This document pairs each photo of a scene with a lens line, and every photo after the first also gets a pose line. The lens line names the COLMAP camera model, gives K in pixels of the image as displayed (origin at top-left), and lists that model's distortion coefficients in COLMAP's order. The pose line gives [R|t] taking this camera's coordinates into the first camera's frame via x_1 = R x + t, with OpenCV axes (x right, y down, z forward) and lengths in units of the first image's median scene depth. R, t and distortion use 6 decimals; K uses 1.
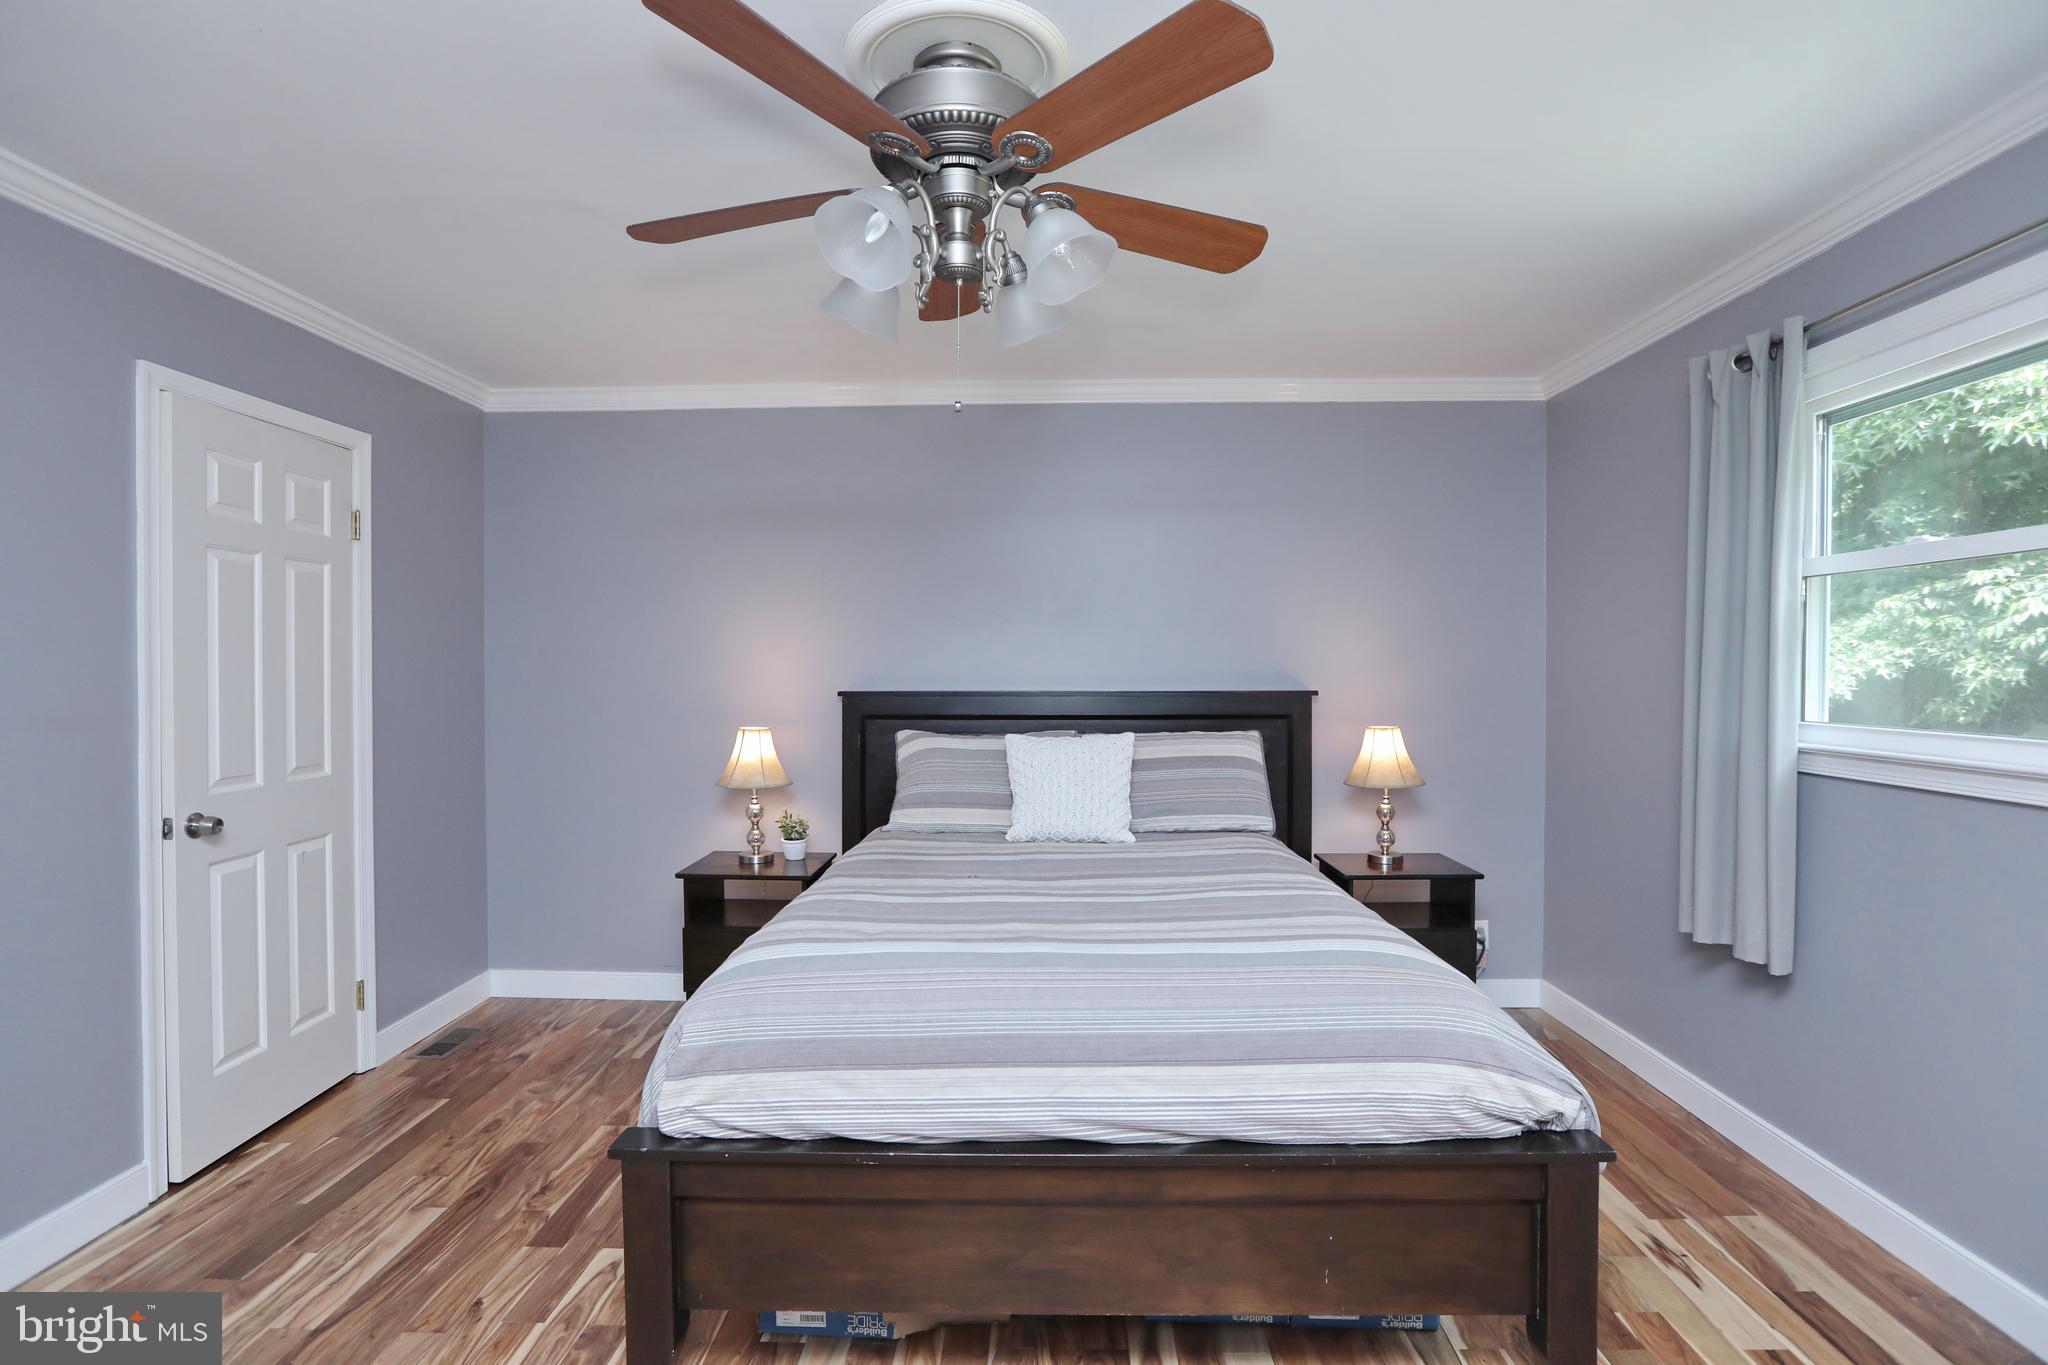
lens RADIAL K [[987.0, 0, 1032.5], [0, 987.0, 682.4], [0, 0, 1]] dist [-0.034714, 0.010043]
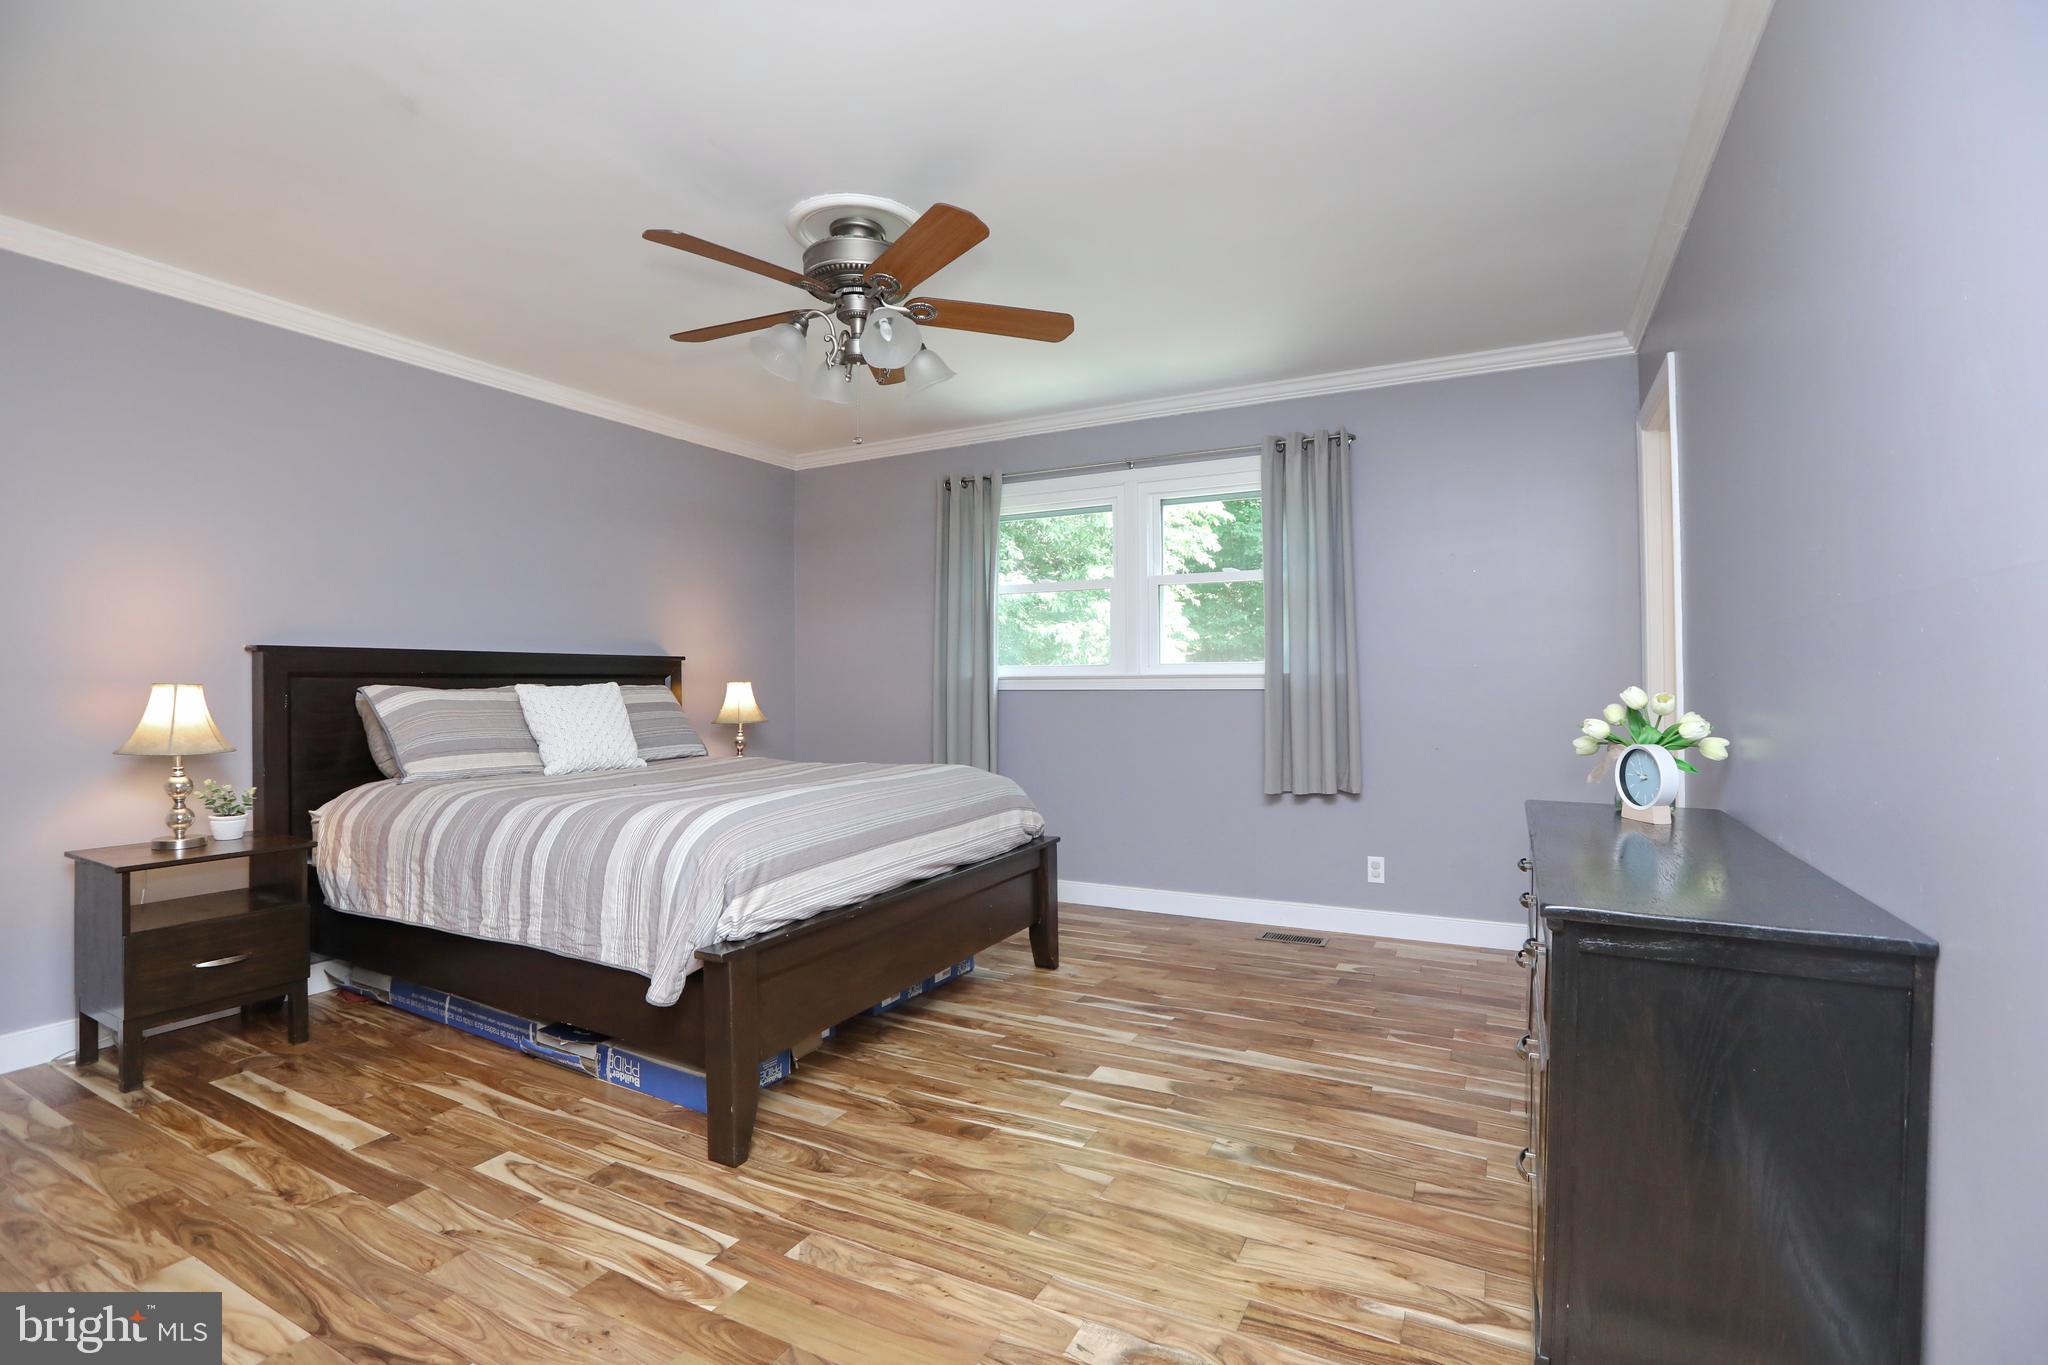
lens RADIAL K [[941.5, 0, 1017.4], [0, 941.5, 691.4], [0, 0, 1]] dist [-0.038552, 0.008074]
pose [[0.446538, -0.007637, 0.894732, -0.772767], [0.018734, 0.999824, -0.000816, 0.078149], [-0.894569, 0.017126, 0.446602, 0.050891]]
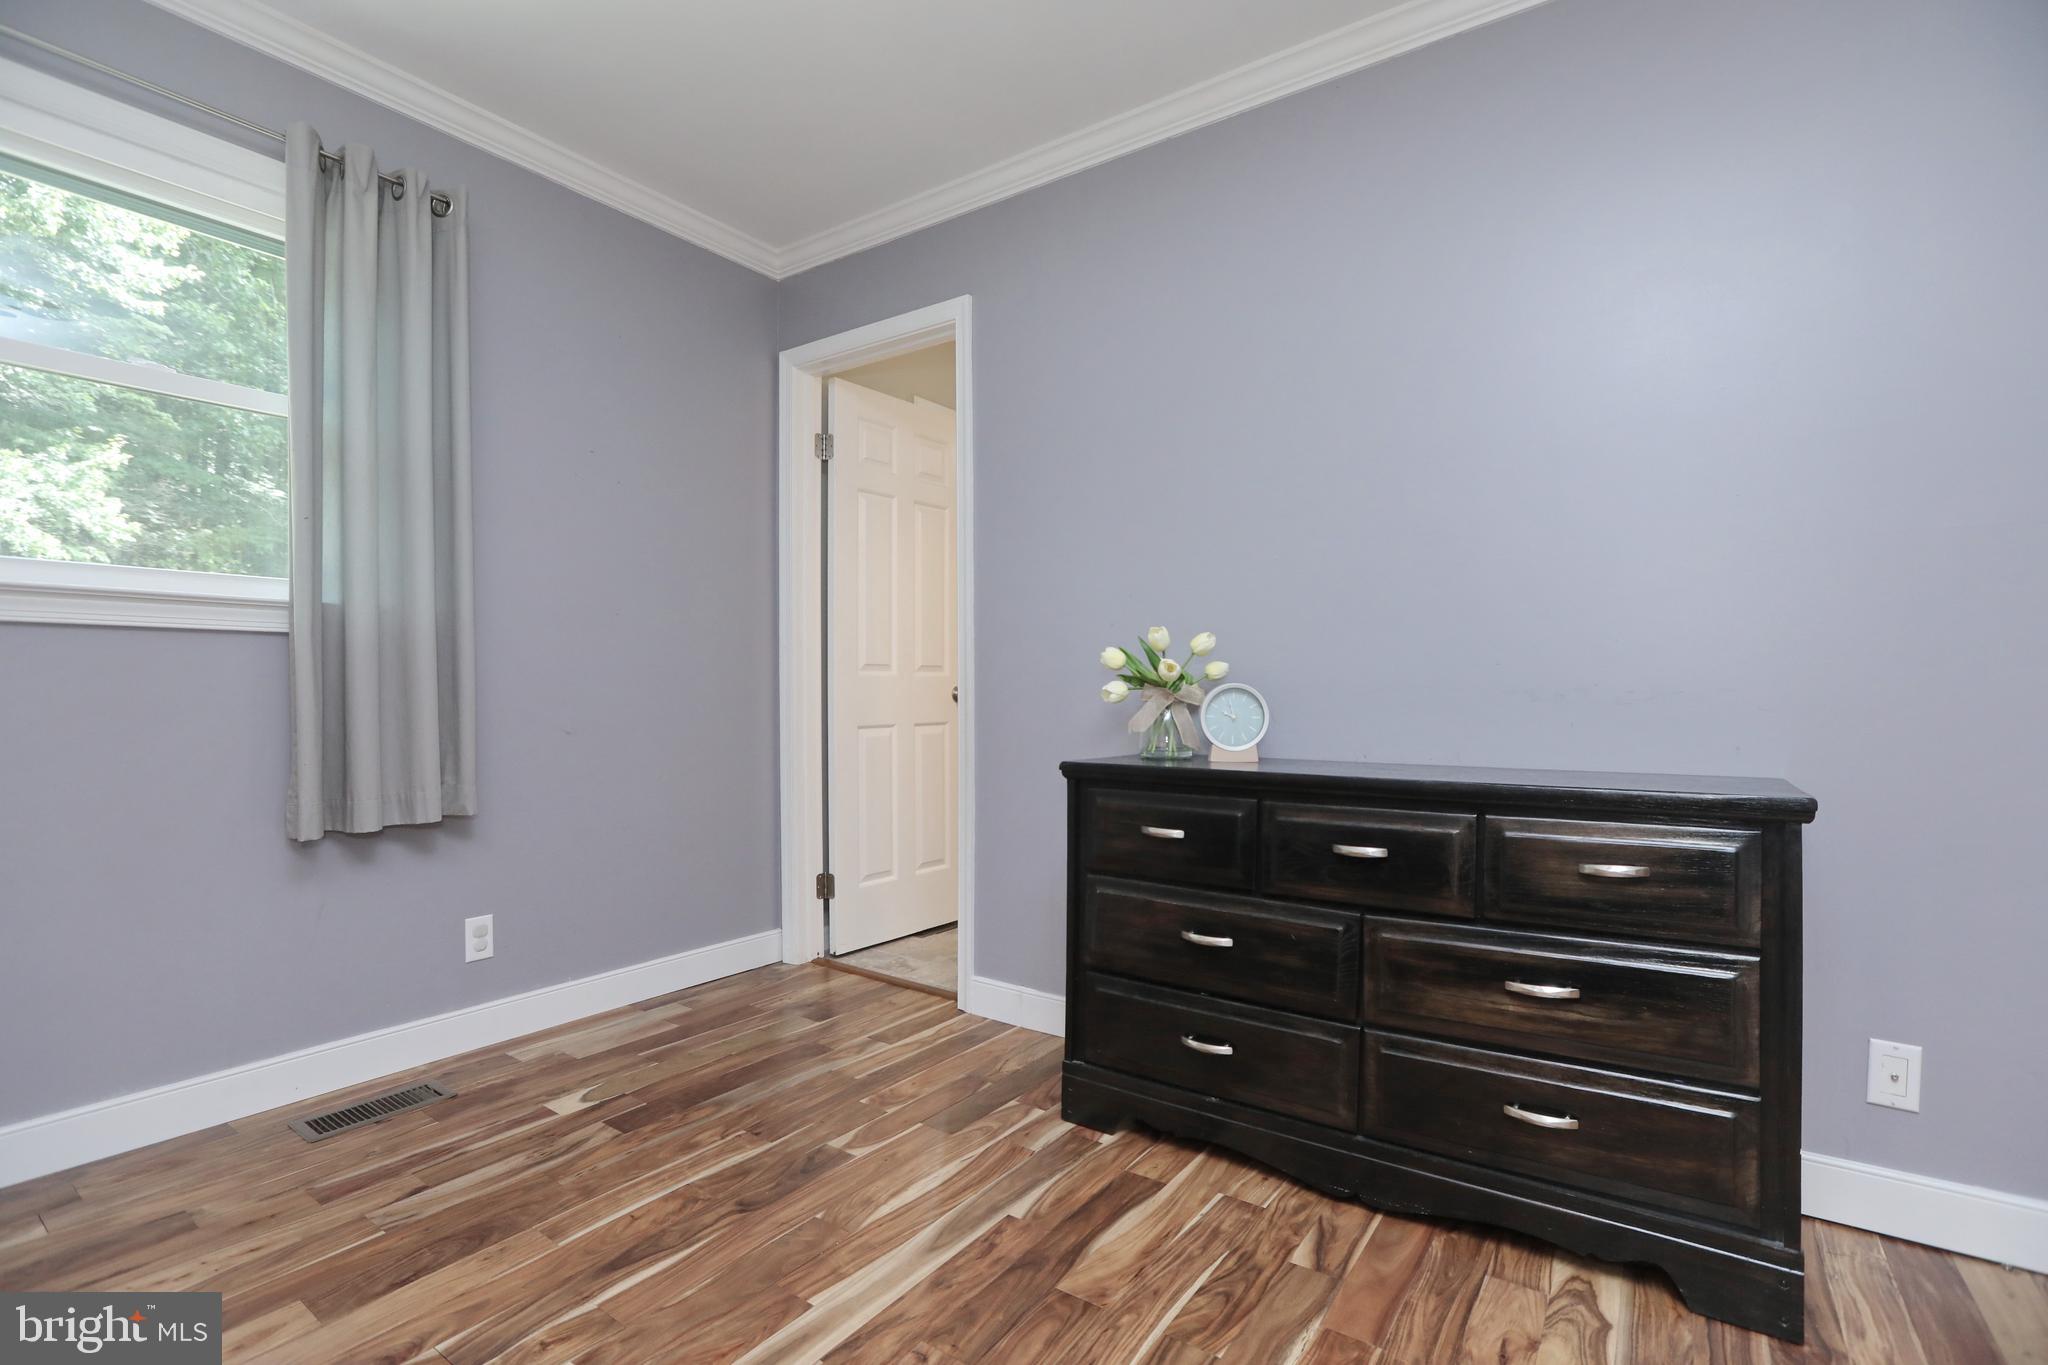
lens RADIAL K [[941.5, 0, 1048.4], [0, 941.5, 680.4], [0, 0, 1]] dist [-0.038552, 0.008074]
pose [[-0.837679, 0.006119, 0.546129, -0.220707], [0.009471, 0.999950, 0.003322, 0.118357], [-0.546081, 0.007955, -0.837694, 0.581781]]
